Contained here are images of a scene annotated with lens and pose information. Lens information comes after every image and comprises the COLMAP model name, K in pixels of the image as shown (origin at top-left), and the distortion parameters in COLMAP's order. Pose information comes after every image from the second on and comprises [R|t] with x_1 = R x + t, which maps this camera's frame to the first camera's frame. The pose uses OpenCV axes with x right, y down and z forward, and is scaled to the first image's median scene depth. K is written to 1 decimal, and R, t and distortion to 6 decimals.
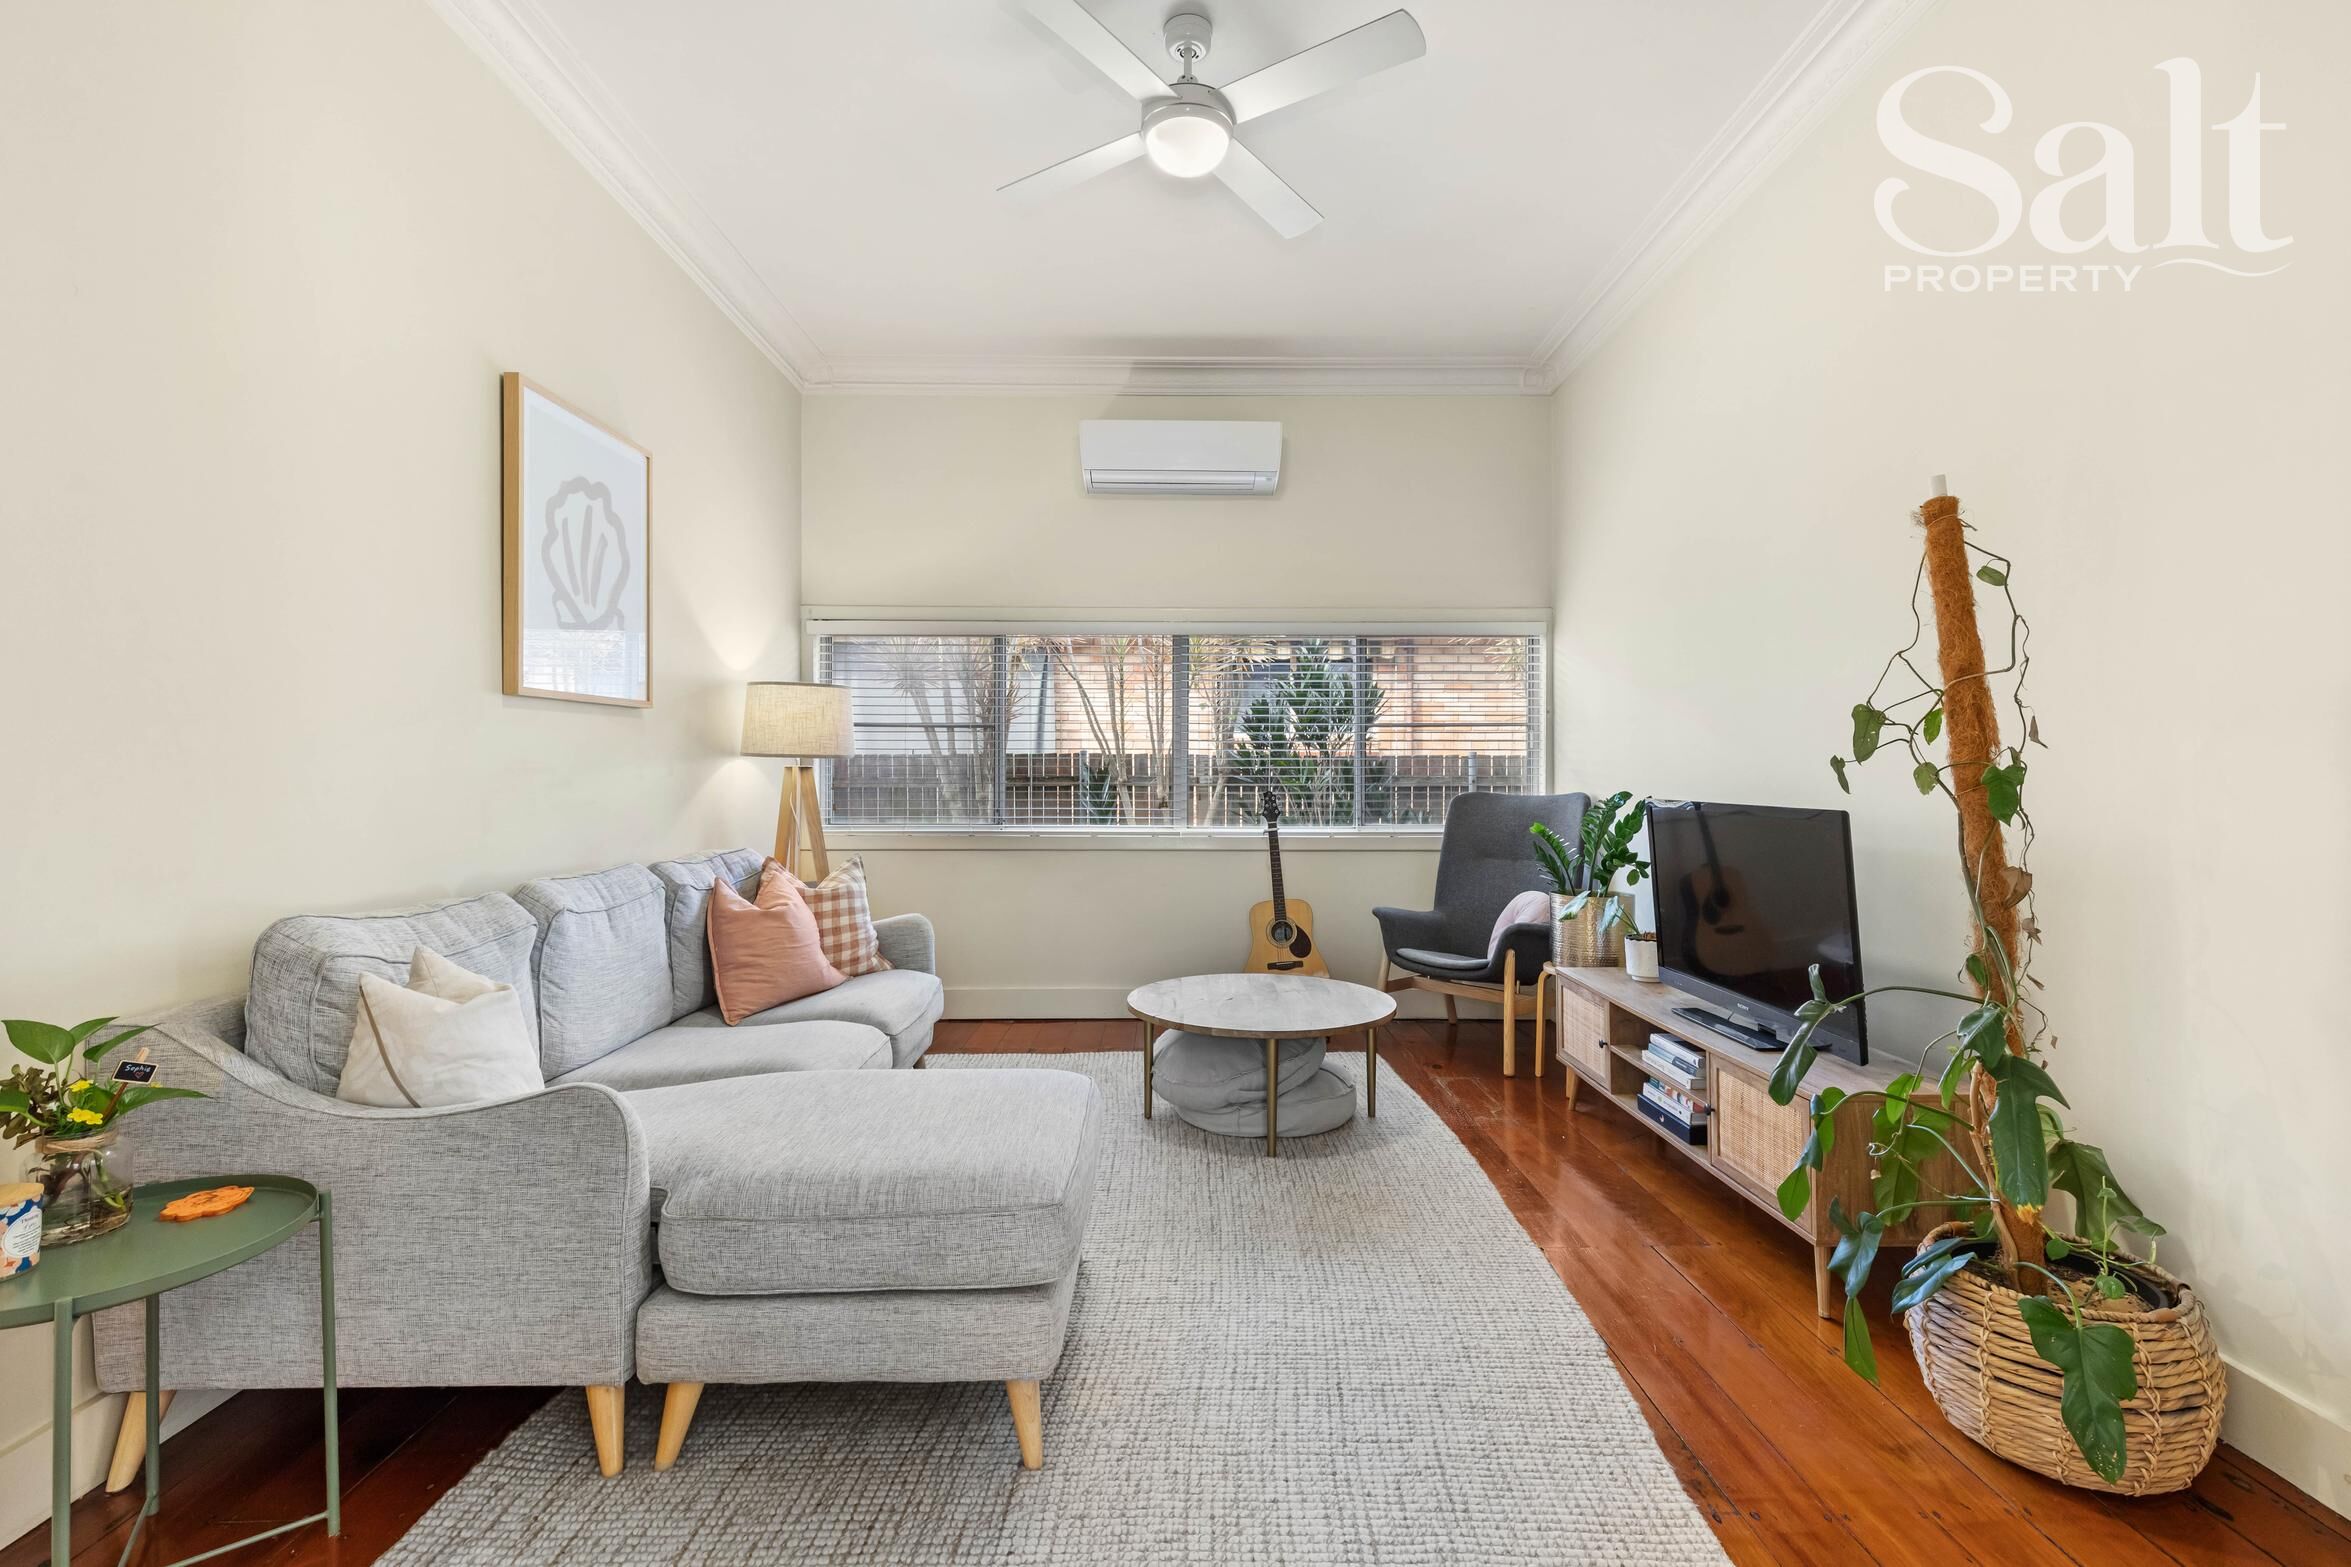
lens RADIAL K [[1077.0, 0, 1182.0], [0, 1077.0, 768.7], [0, 0, 1]] dist [0.001556, 0.000737]
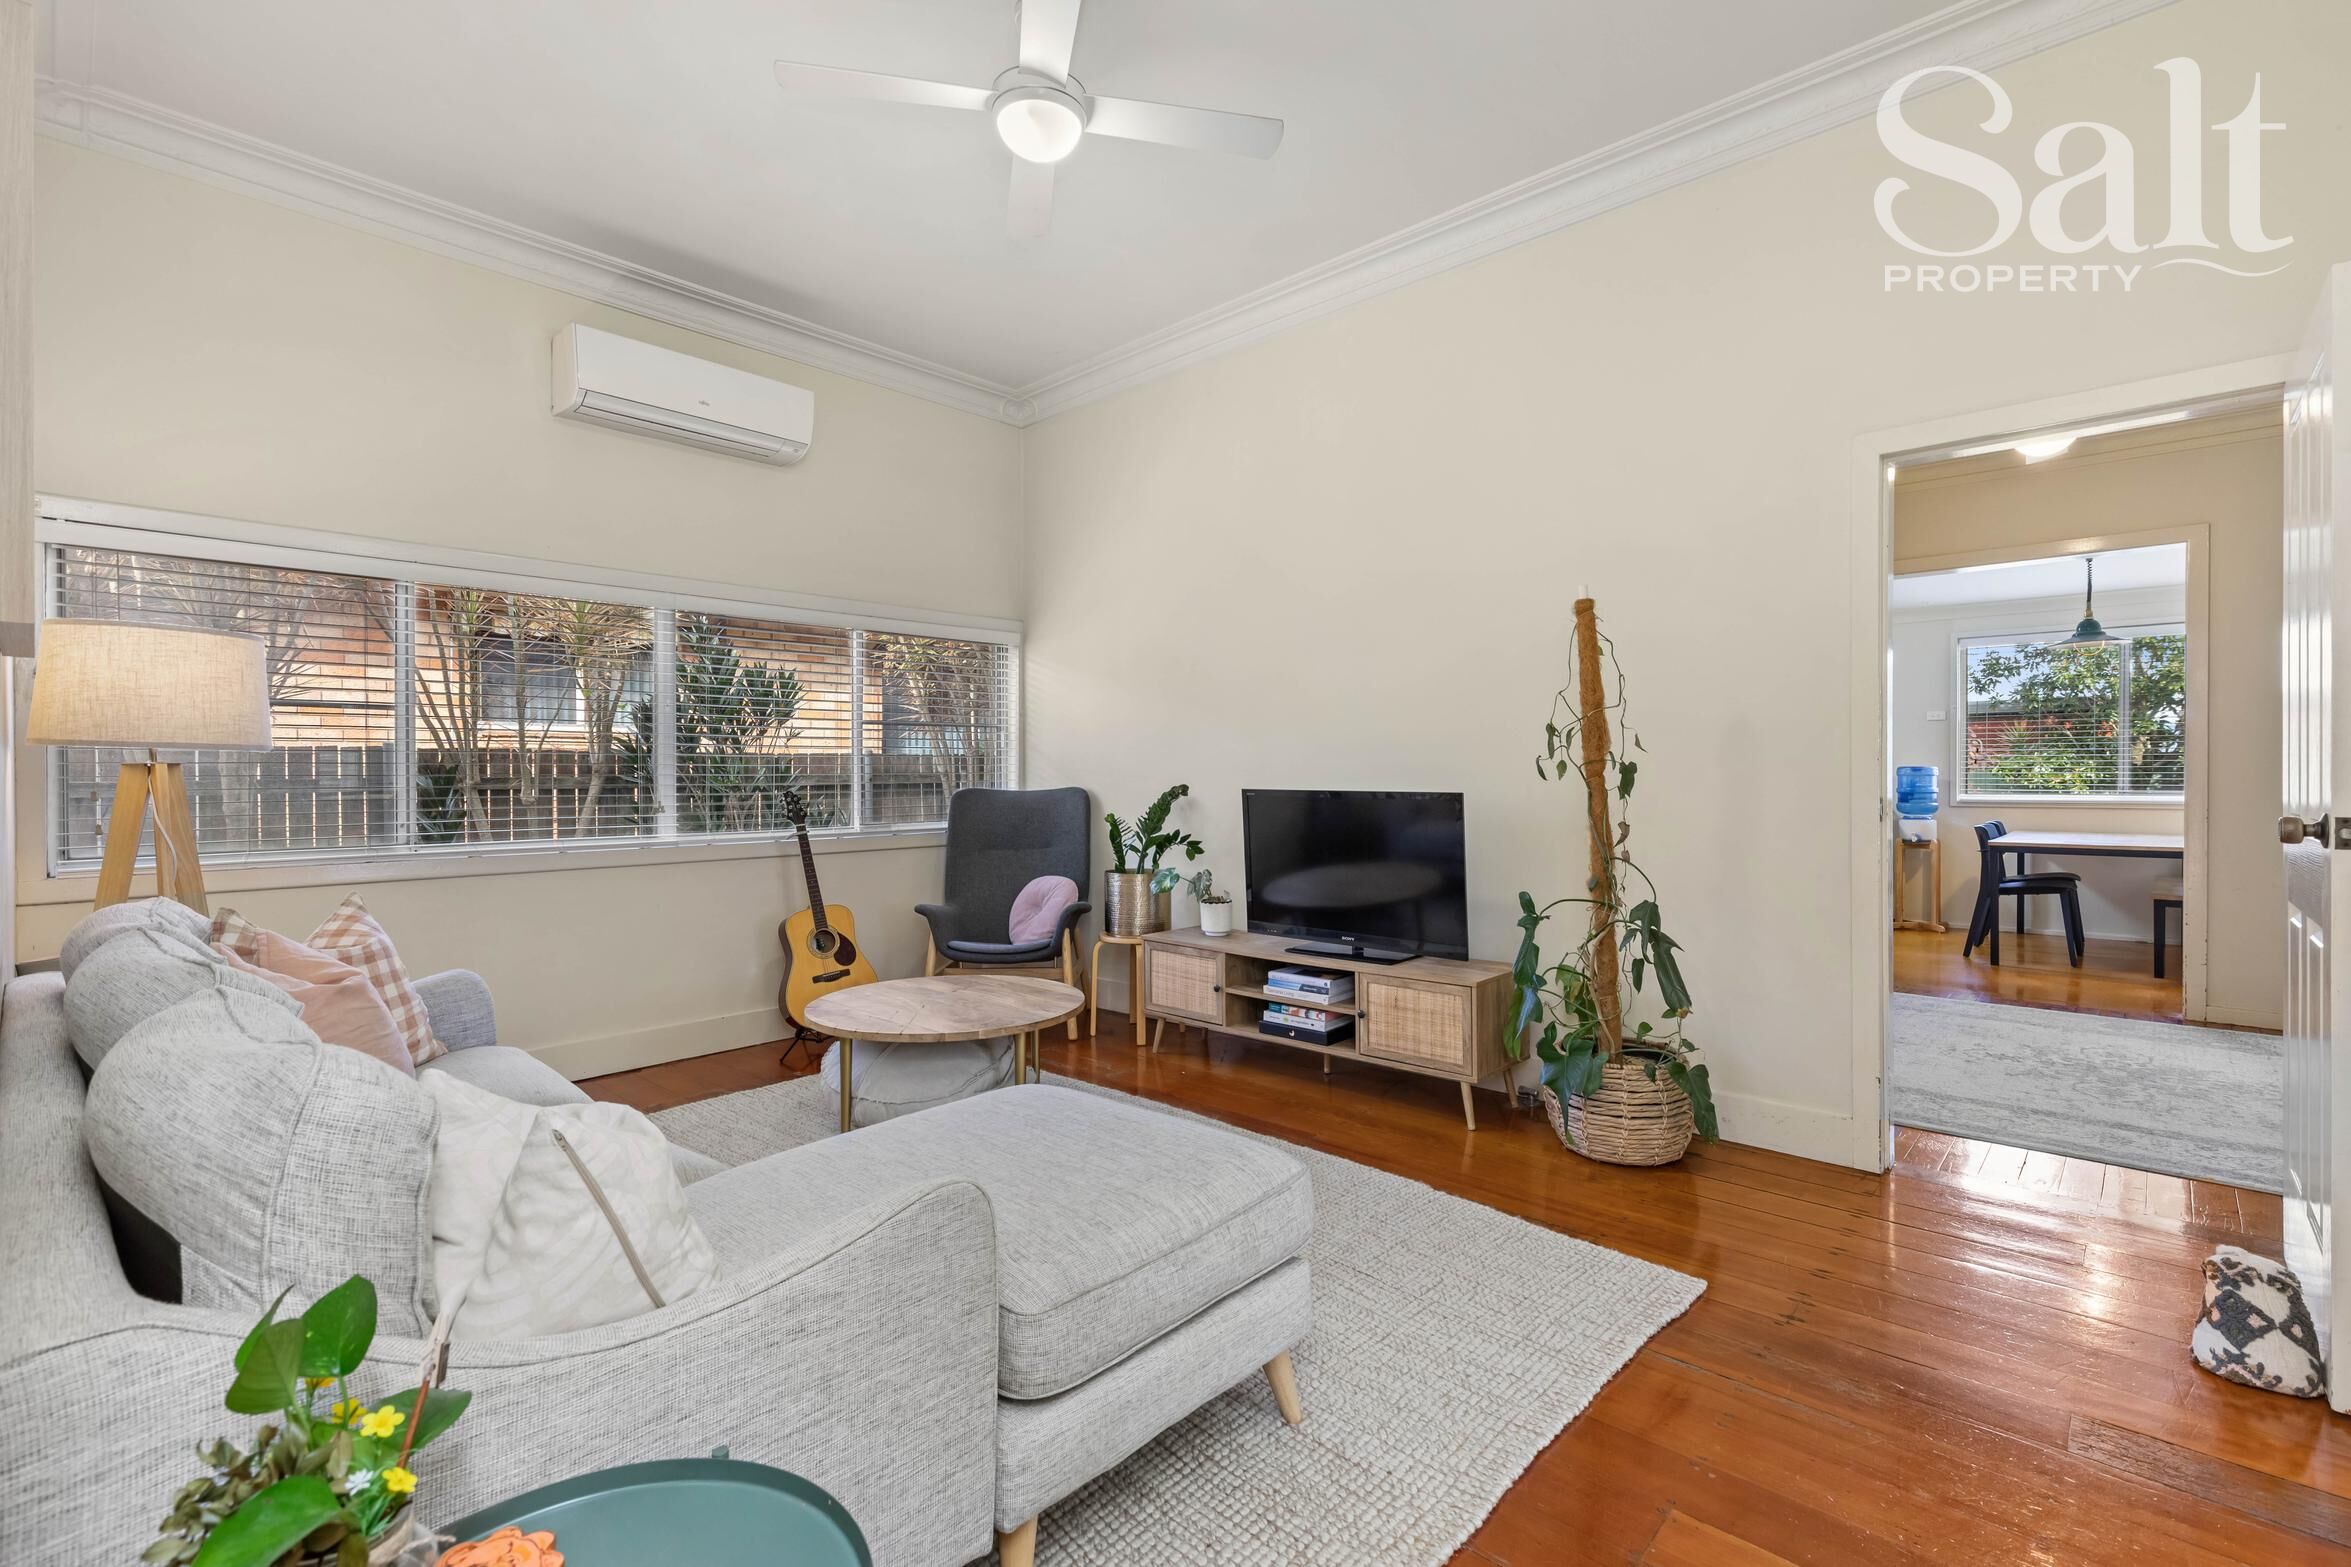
lens RADIAL K [[1077.0, 0, 1171.3], [0, 1077.0, 784.5], [0, 0, 1]] dist [0.001556, 0.000737]
pose [[0.676233, -0.013622, 0.736562, -0.392964], [0.002737, 0.999869, 0.015978, 0.001328], [-0.736683, -0.008789, 0.676181, 0.147310]]
